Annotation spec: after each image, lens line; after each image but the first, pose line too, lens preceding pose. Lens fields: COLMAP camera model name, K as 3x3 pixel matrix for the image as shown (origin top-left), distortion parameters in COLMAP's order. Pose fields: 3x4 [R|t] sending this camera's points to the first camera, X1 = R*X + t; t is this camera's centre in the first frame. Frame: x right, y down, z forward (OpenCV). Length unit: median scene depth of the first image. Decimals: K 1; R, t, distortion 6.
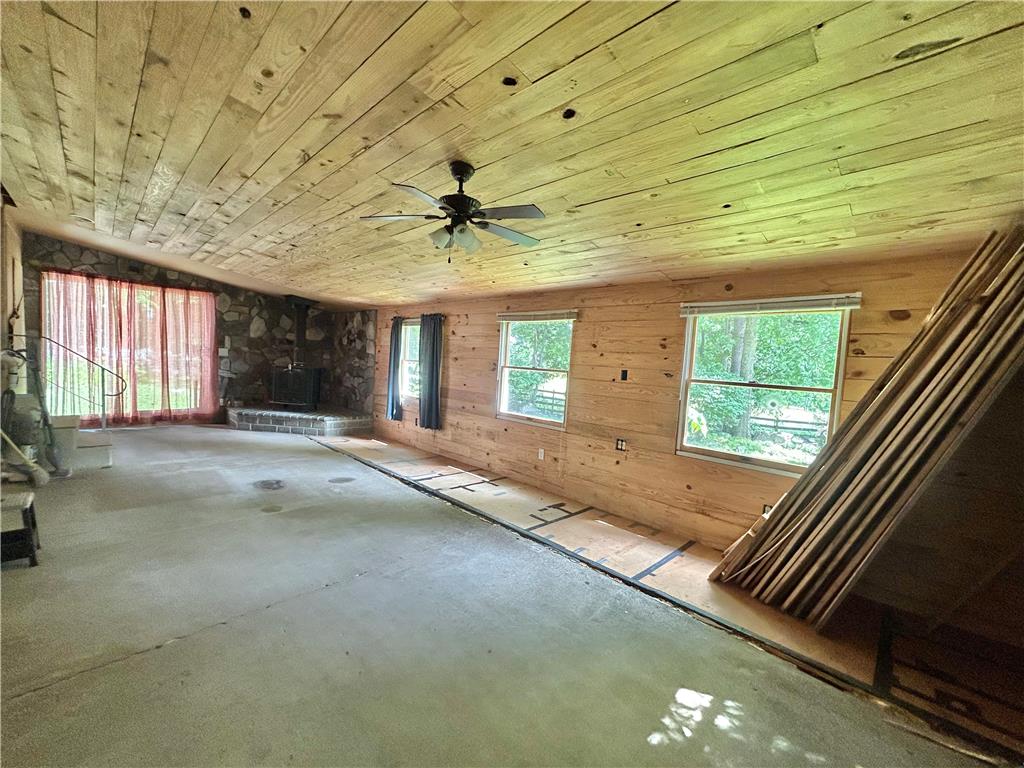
lens RADIAL K [[414.7, 0, 510.4], [0, 414.7, 386.6], [0, 0, 1]] dist [-0.000991, -0.000459]
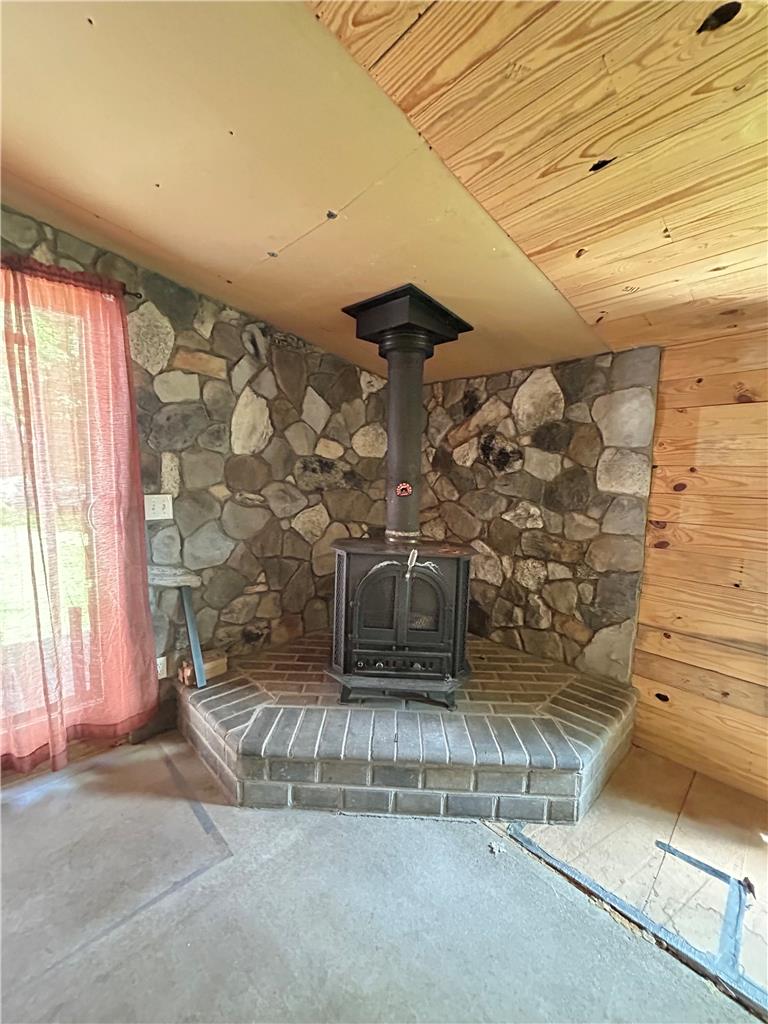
lens RADIAL K [[414.7, 0, 384.5], [0, 414.7, 513.7], [0, 0, 1]] dist [-0.000991, -0.000459]
pose [[0.999270, -0.034479, -0.016457, -0.514002], [0.035096, 0.998629, 0.038844, -0.083090], [0.015095, -0.039393, 0.999110, 0.688085]]
